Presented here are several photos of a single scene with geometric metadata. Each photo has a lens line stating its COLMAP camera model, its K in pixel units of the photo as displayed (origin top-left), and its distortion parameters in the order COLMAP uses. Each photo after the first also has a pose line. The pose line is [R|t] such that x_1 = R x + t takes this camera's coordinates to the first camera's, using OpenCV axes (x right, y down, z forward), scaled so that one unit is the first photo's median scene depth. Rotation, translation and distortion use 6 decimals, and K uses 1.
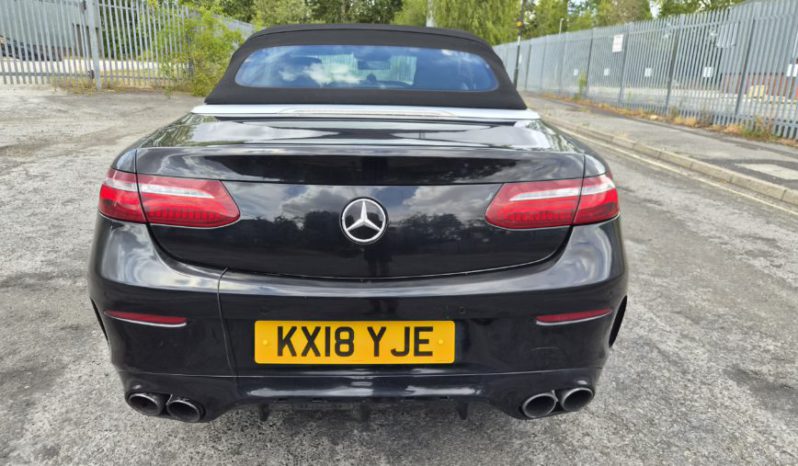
lens RADIAL K [[565.5, 0, 402.7], [0, 565.5, 233.0], [0, 0, 1]] dist [0.060165, -0.040011]
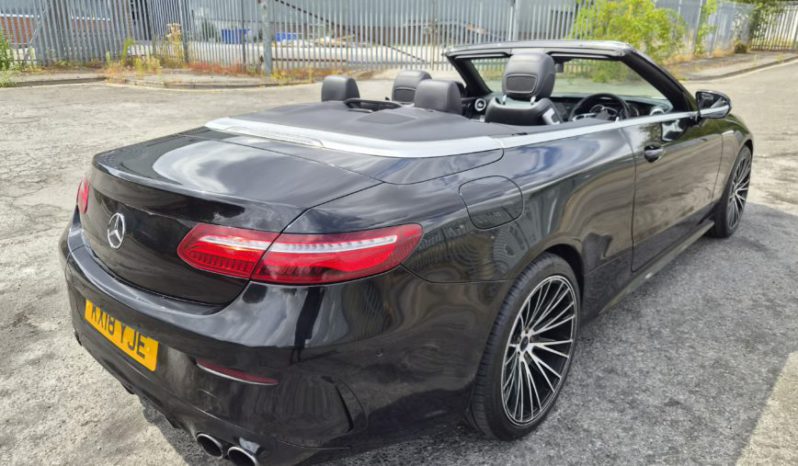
lens RADIAL K [[565.5, 0, 387.0], [0, 565.5, 227.6], [0, 0, 1]] dist [0.060165, -0.040011]
pose [[0.700071, 0.194944, -0.686948, 0.986958], [-0.177257, 0.979345, 0.097278, -0.208785], [0.691723, 0.053665, 0.720166, 0.434225]]
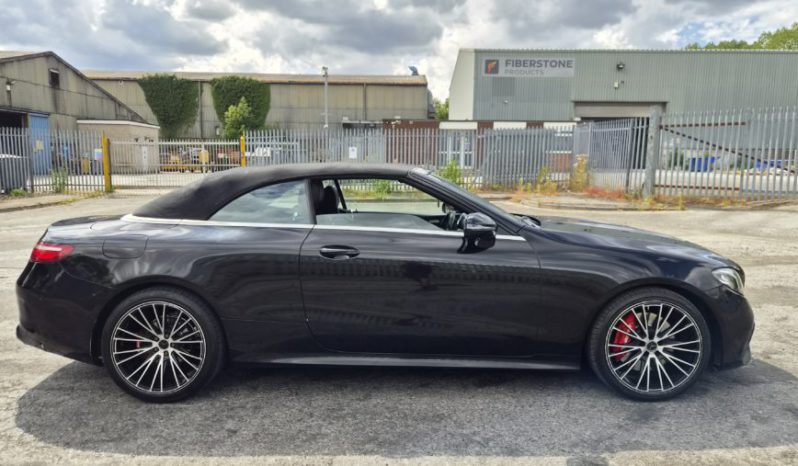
lens RADIAL K [[565.5, 0, 400.0], [0, 565.5, 214.9], [0, 0, 1]] dist [0.060165, -0.040011]
pose [[-0.077424, 0.052903, -0.995594, 2.274519], [-0.279237, 0.957474, 0.072593, -0.695229], [0.957096, 0.283627, -0.059359, 2.292253]]
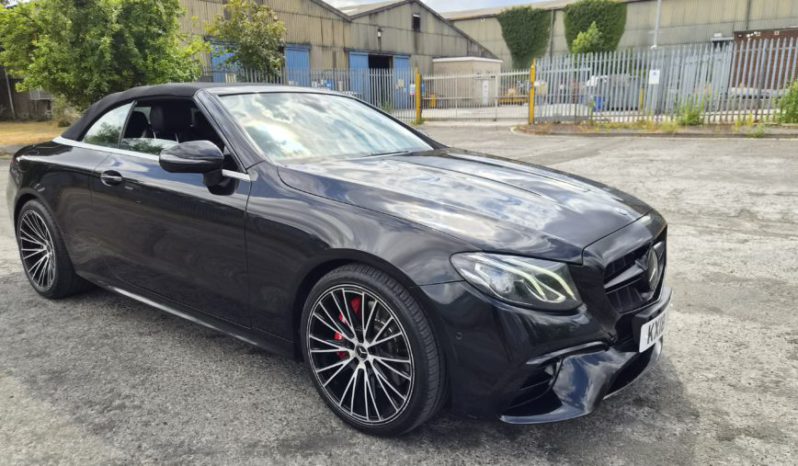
lens RADIAL K [[565.5, 0, 402.7], [0, 565.5, 220.7], [0, 0, 1]] dist [0.060165, -0.040011]
pose [[-0.657102, 0.131994, -0.742155, 1.160542], [-0.215036, 0.910816, 0.352383, -1.094742], [0.722479, 0.391141, -0.570116, 3.771603]]
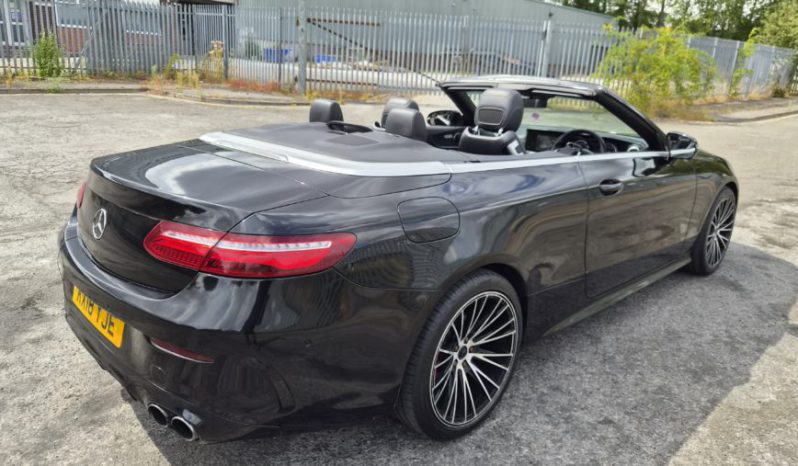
lens RADIAL K [[565.5, 0, 389.1], [0, 565.5, 227.6], [0, 0, 1]] dist [0.060165, -0.040011]
pose [[0.651320, 0.211123, -0.728841, 1.197486], [-0.236757, 0.969105, 0.069145, -0.232860], [0.720922, 0.127523, 0.681183, 0.463426]]
